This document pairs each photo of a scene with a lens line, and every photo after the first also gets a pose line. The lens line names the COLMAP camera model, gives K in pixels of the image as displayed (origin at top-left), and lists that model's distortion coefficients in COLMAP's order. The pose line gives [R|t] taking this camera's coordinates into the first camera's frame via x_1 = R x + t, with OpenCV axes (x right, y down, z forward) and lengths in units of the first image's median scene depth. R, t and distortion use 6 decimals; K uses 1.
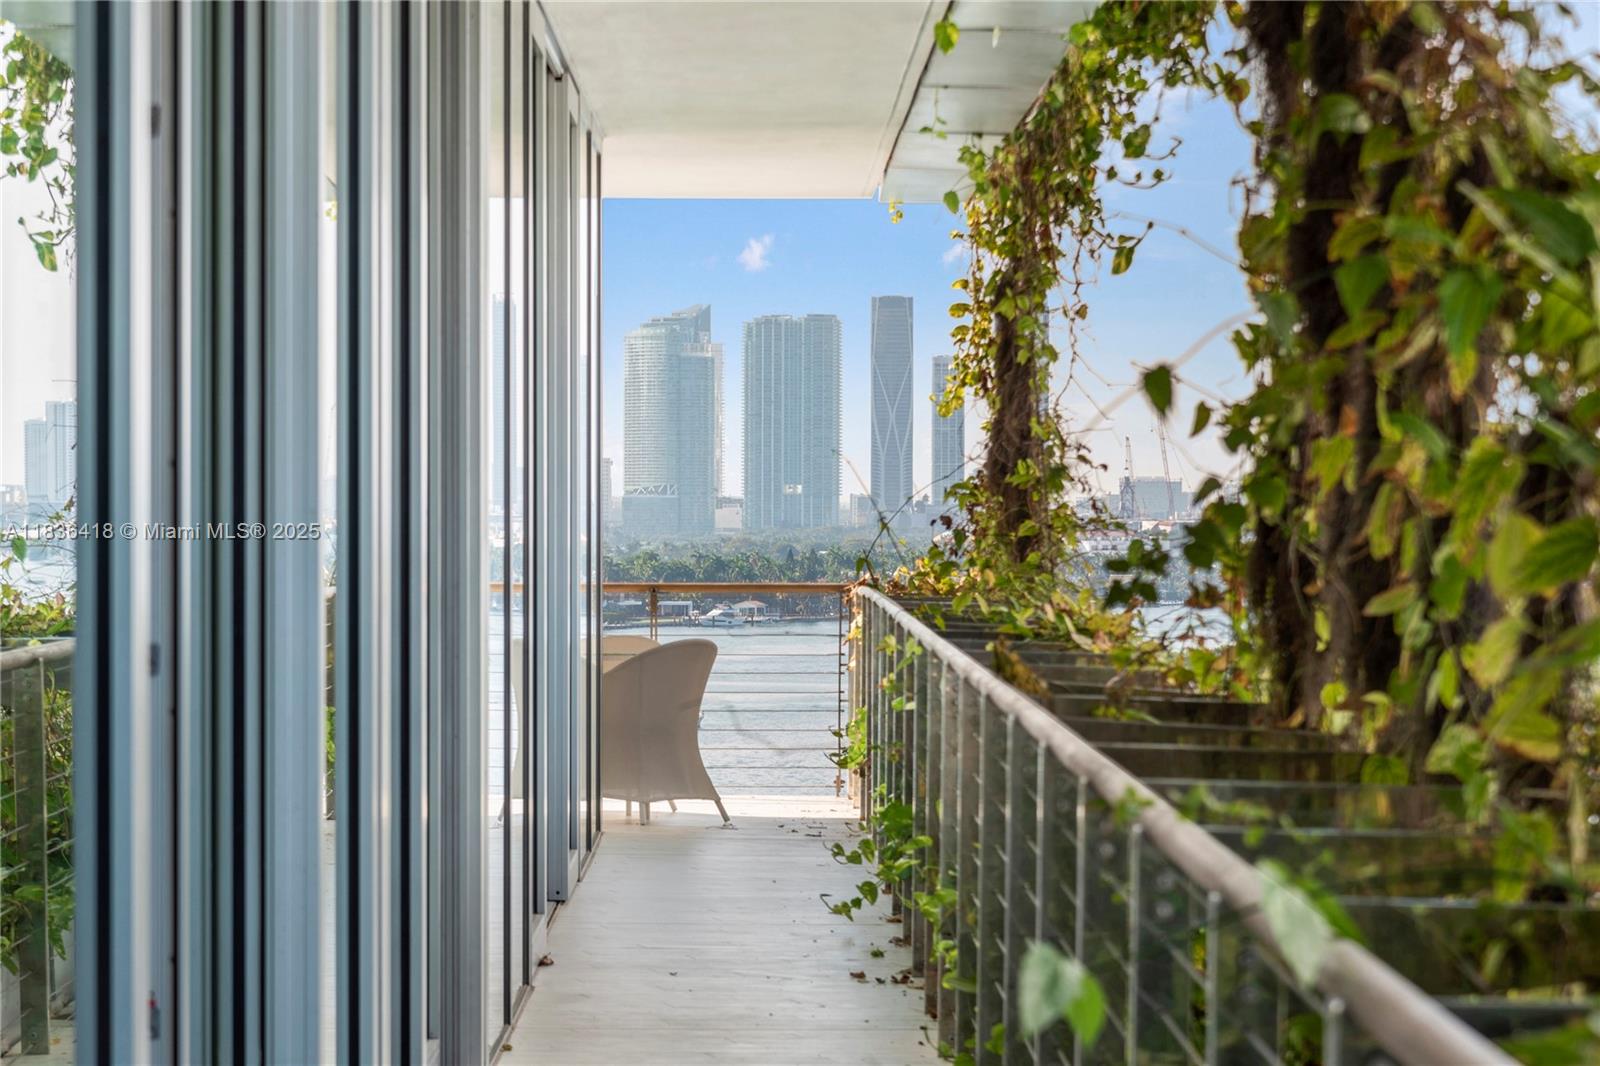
lens RADIAL K [[5730.9, 0, 800.0], [0, 5730.9, 533.0], [0, 0, 1]] dist [-2.789418, 0.096705]
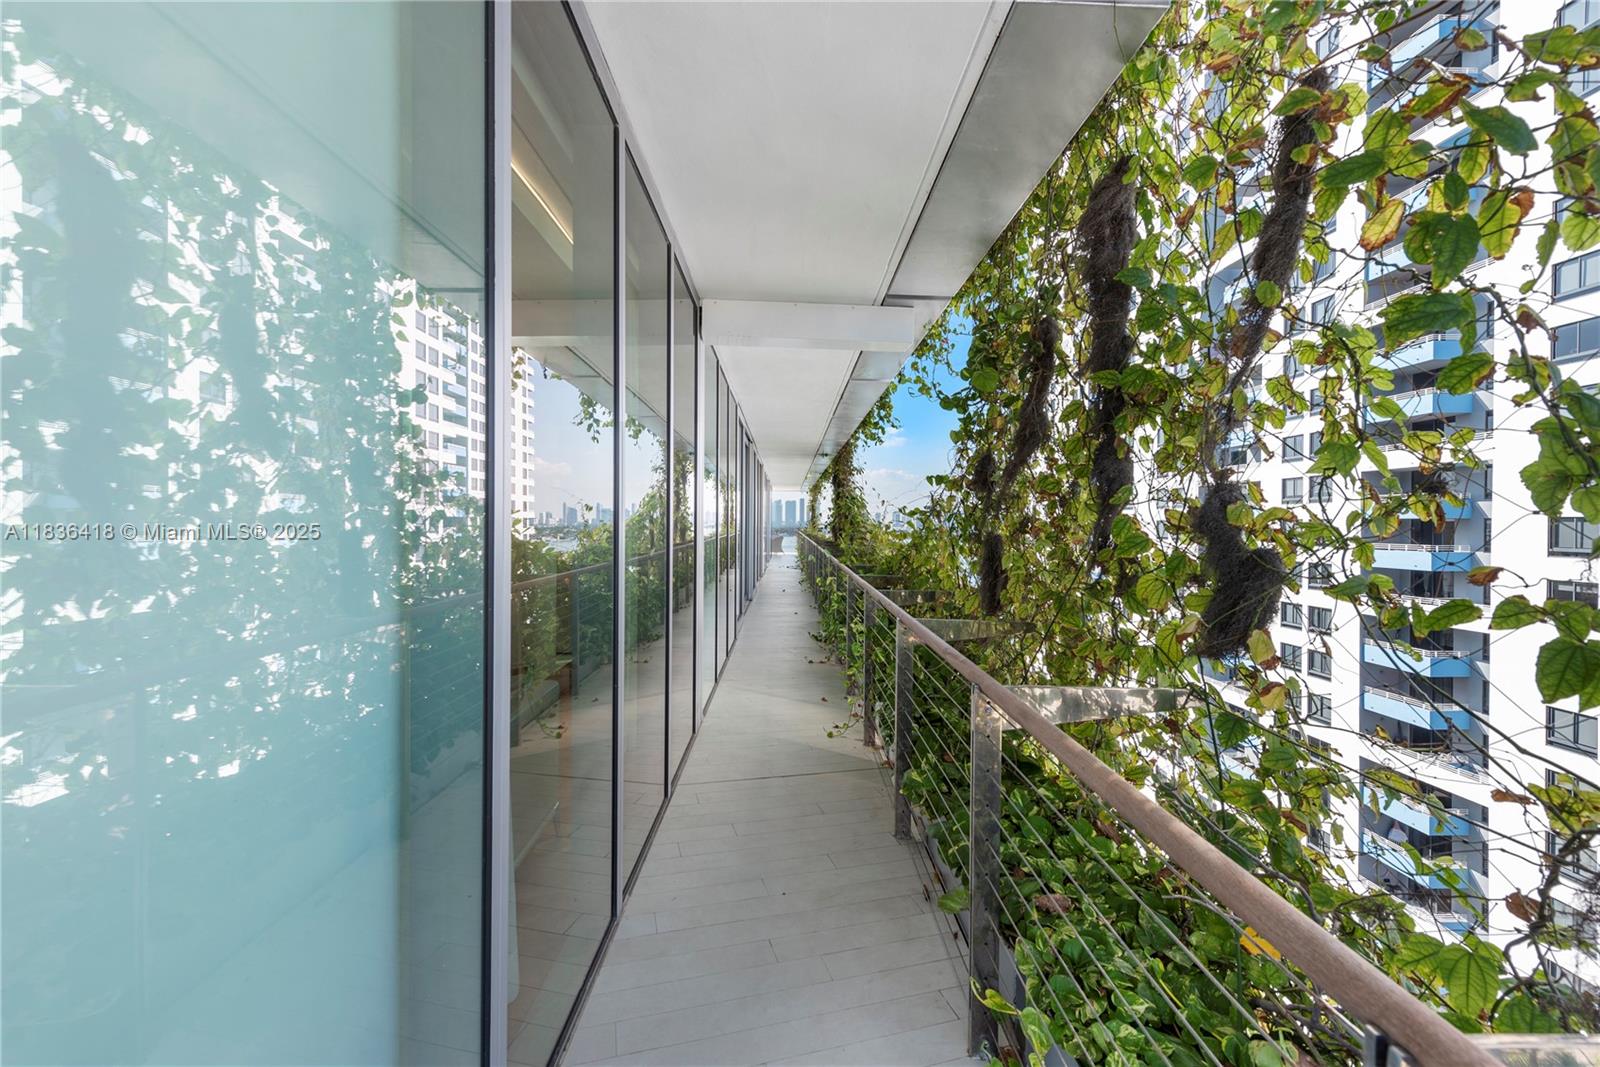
lens RADIAL K [[634.8, 0, 797.0], [0, 634.8, 527.7], [0, 0, 1]] dist [0.000689, -0.000218]
pose [[0.999954, 0.004174, 0.008599, -0.001071], [-0.004205, 0.999985, 0.003559, -0.000178], [-0.008584, -0.003595, 0.999957, -0.150800]]
